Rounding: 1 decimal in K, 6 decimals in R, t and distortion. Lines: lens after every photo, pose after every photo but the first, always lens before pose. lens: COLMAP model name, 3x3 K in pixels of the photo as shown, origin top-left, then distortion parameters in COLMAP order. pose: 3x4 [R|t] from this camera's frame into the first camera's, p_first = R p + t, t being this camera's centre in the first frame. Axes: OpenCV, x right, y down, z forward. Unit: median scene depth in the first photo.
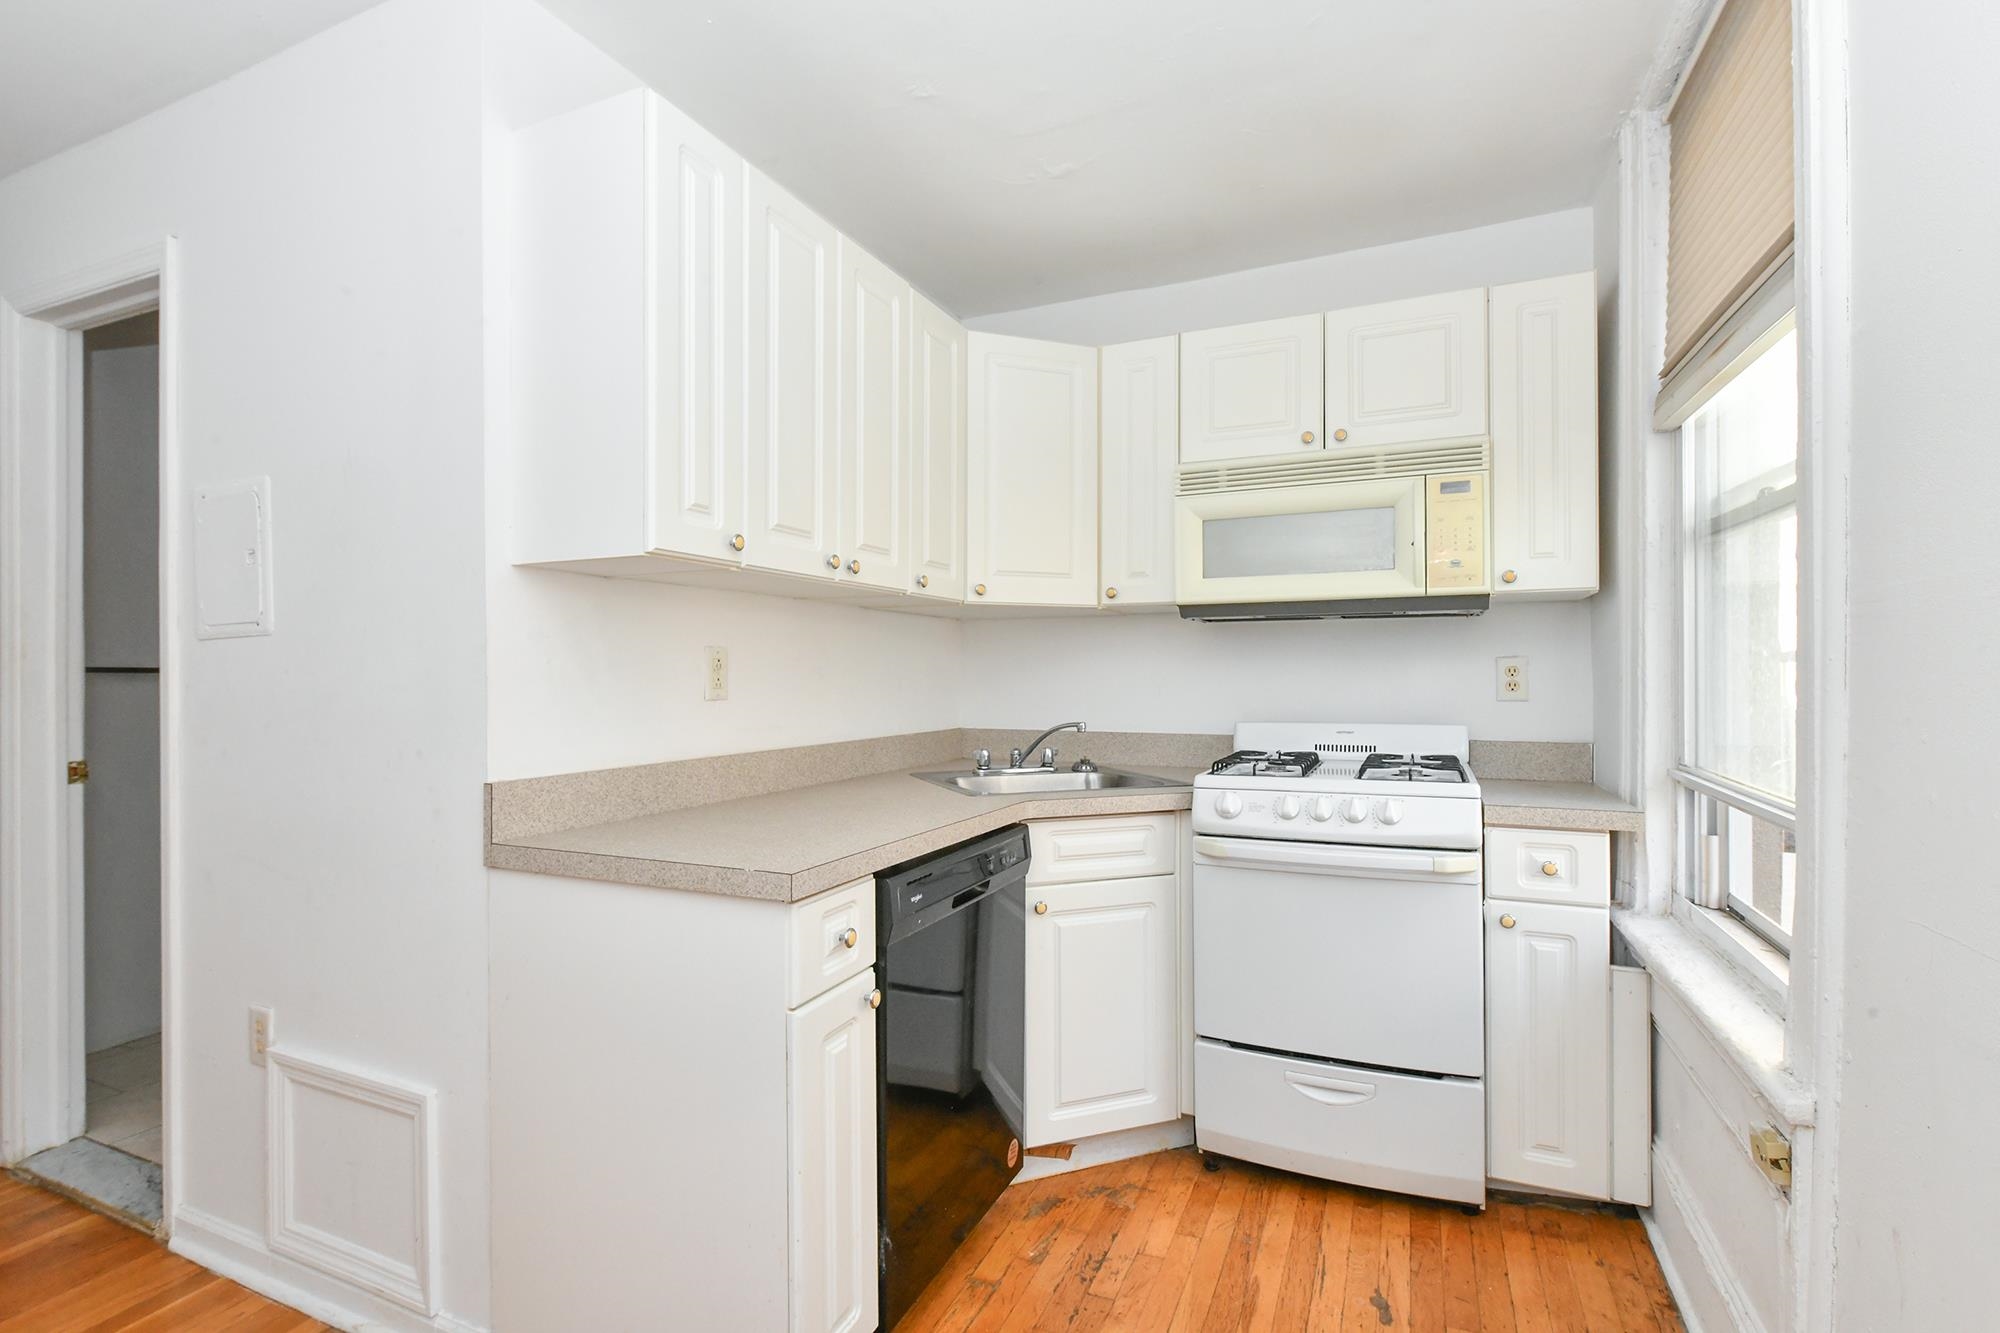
lens RADIAL K [[943.8, 0, 932.7], [0, 943.8, 668.2], [0, 0, 1]] dist [0.000381, -0.000712]
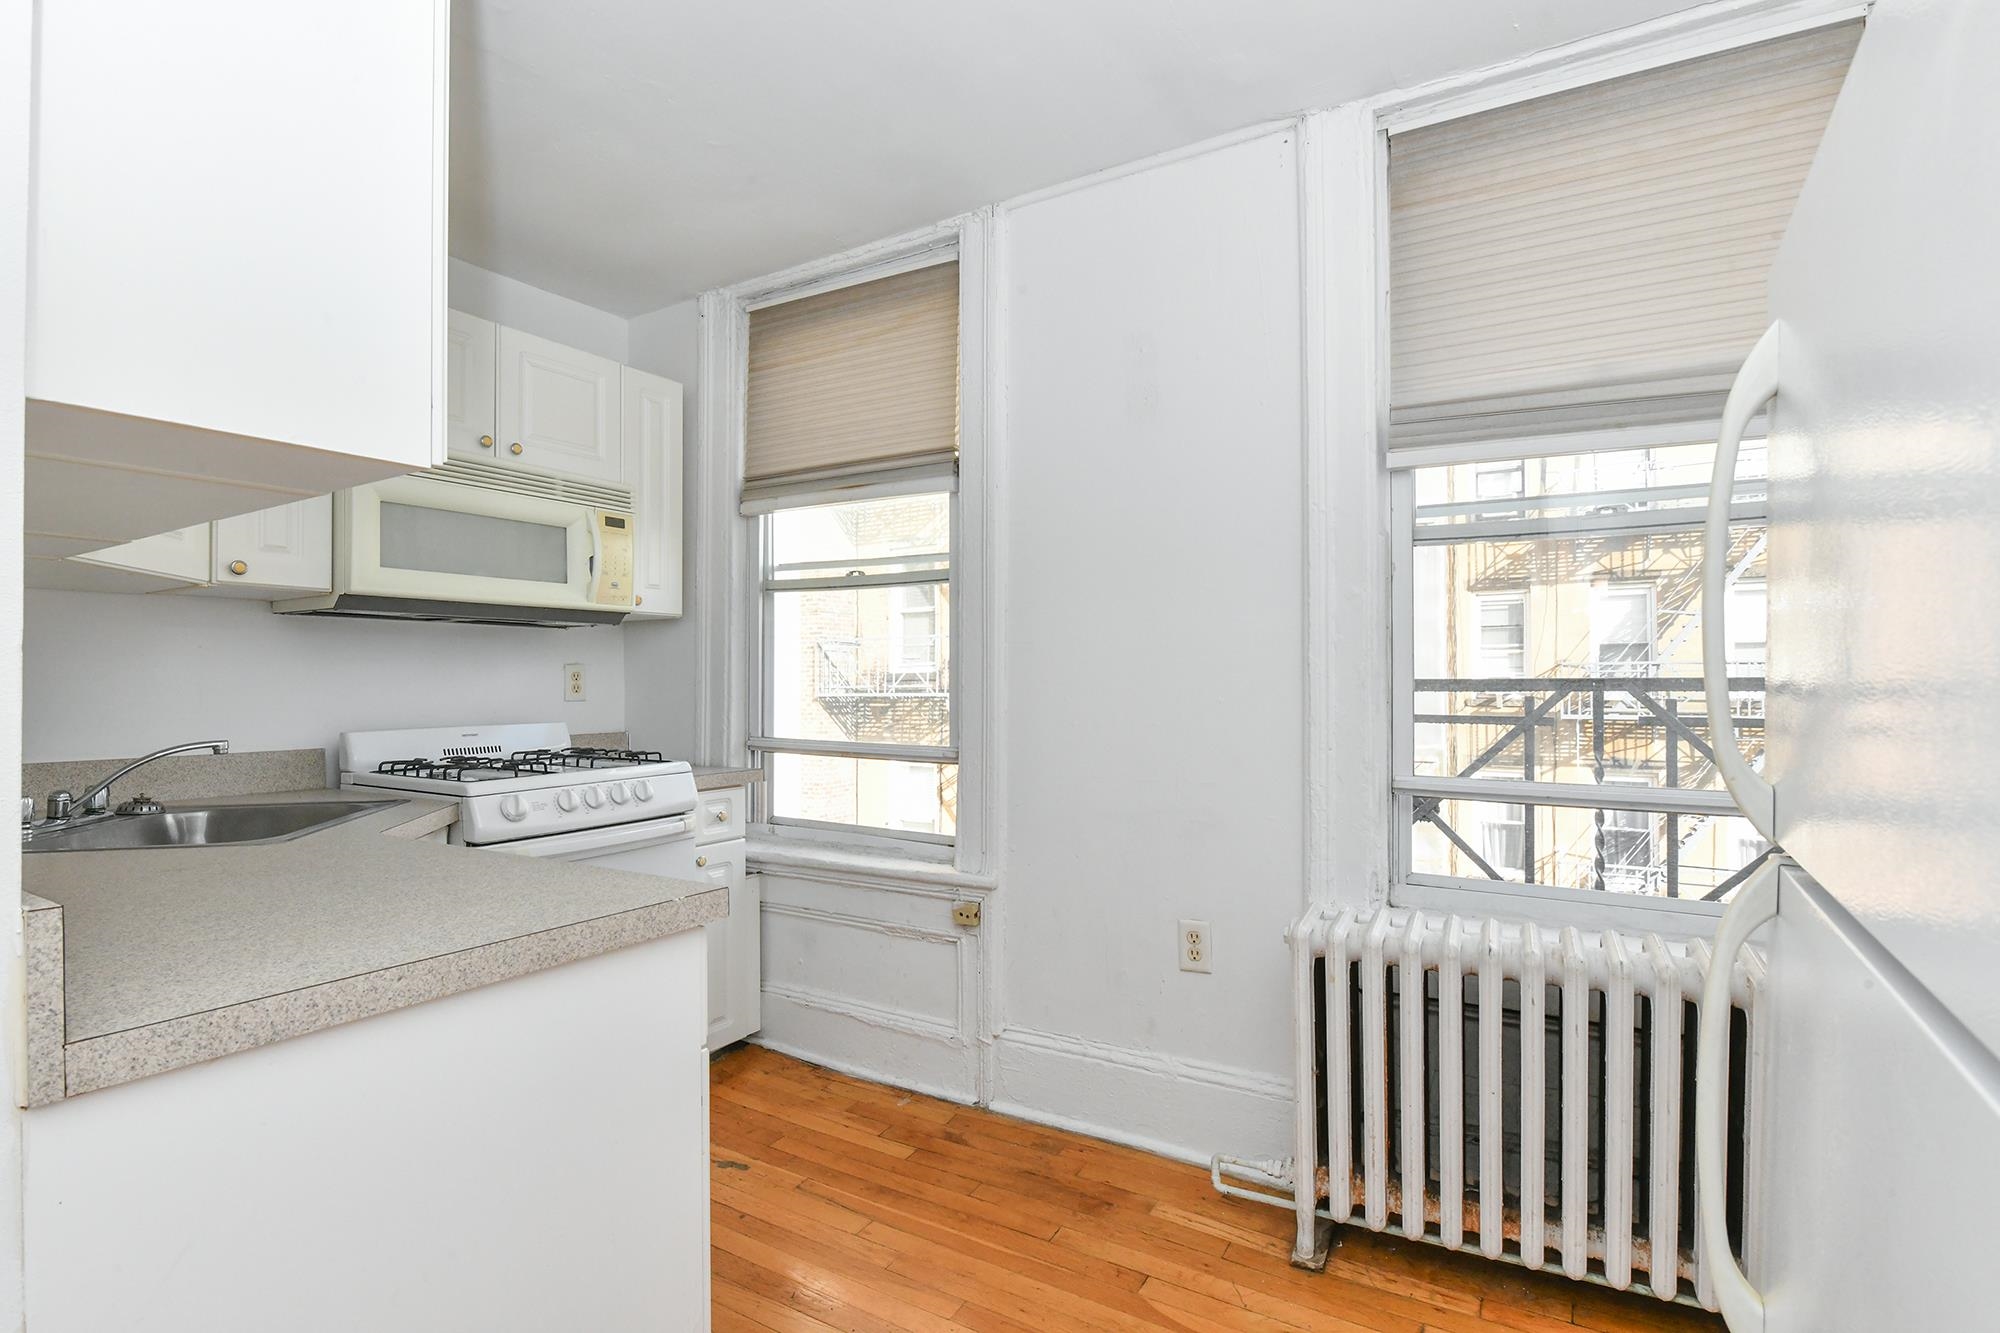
lens RADIAL K [[945.1, 0, 1002.5], [0, 945.1, 676.0], [0, 0, 1]] dist [-0.000854, -0.006509]
pose [[0.113421, 0.009943, 0.993497, -0.591701], [-0.002774, 0.999949, -0.009691, 0.015084], [-0.993543, -0.001656, 0.113443, 0.372580]]
